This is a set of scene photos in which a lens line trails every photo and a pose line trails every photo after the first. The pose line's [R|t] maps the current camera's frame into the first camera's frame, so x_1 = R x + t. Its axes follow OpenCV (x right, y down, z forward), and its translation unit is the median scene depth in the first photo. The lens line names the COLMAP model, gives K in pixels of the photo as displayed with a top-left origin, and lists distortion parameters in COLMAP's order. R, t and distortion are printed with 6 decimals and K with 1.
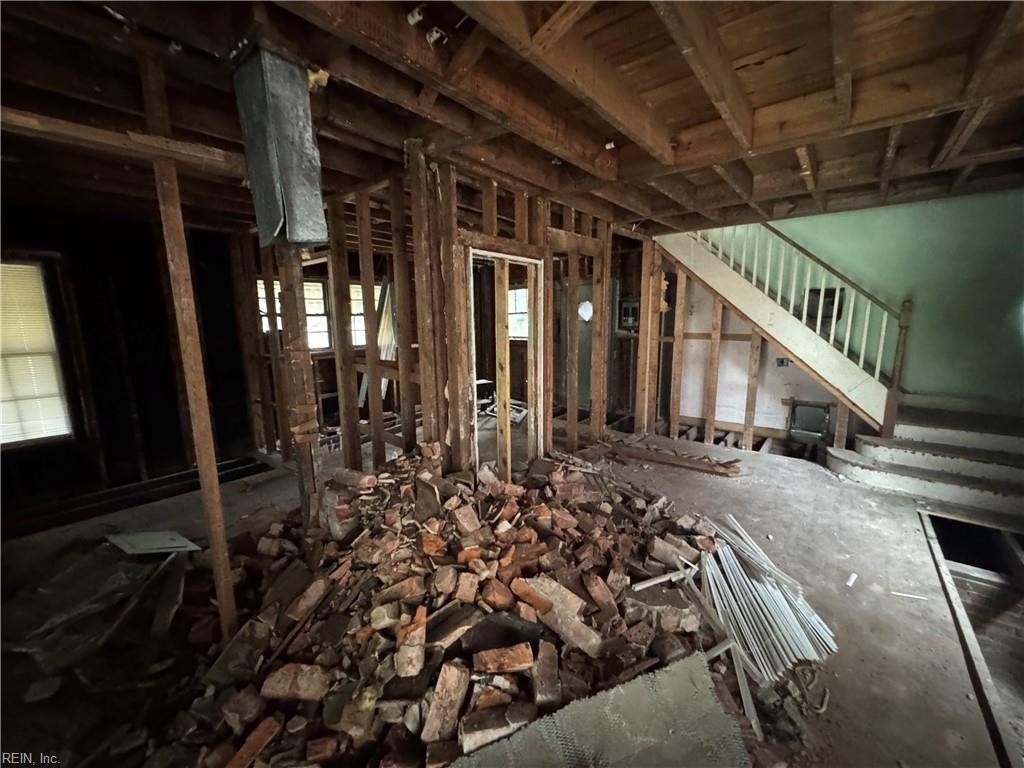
lens RADIAL K [[412.5, 0, 512.0], [0, 412.5, 384.0], [0, 0, 1]] dist [-0.001027, -0.000135]
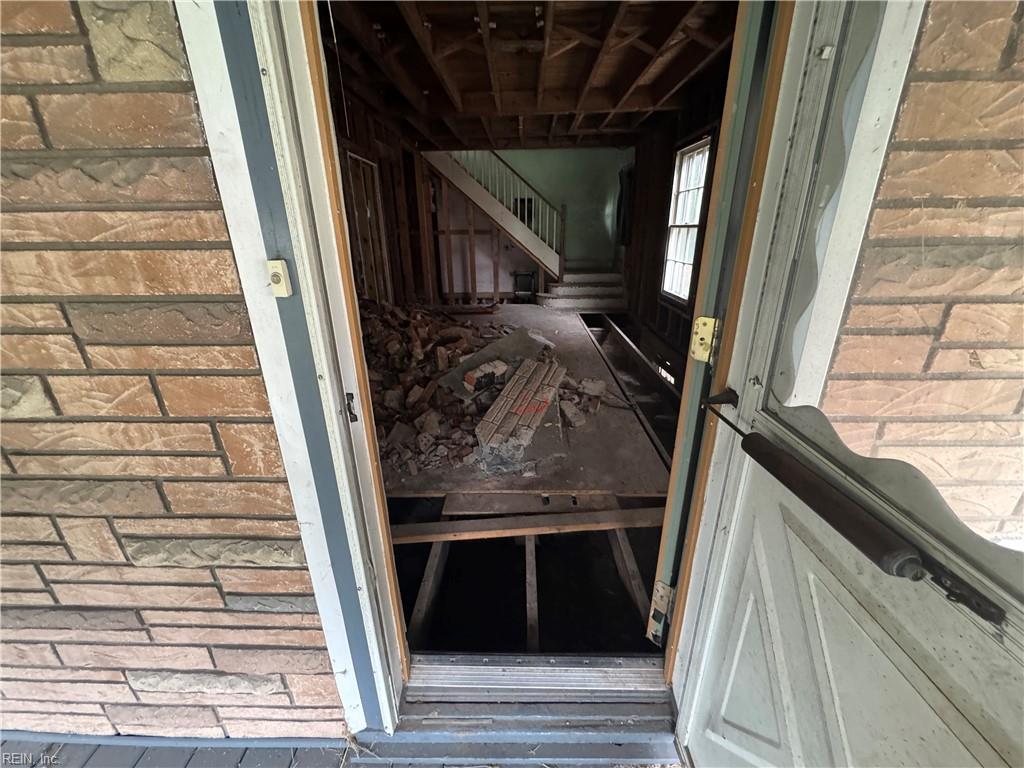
lens RADIAL K [[412.5, 0, 512.0], [0, 412.5, 384.0], [0, 0, 1]] dist [-0.001027, -0.000135]
pose [[0.795626, -0.209179, 0.568528, -0.428354], [0.103433, 0.971619, 0.212739, 0.152356], [-0.596893, -0.110456, 0.794681, -0.408088]]
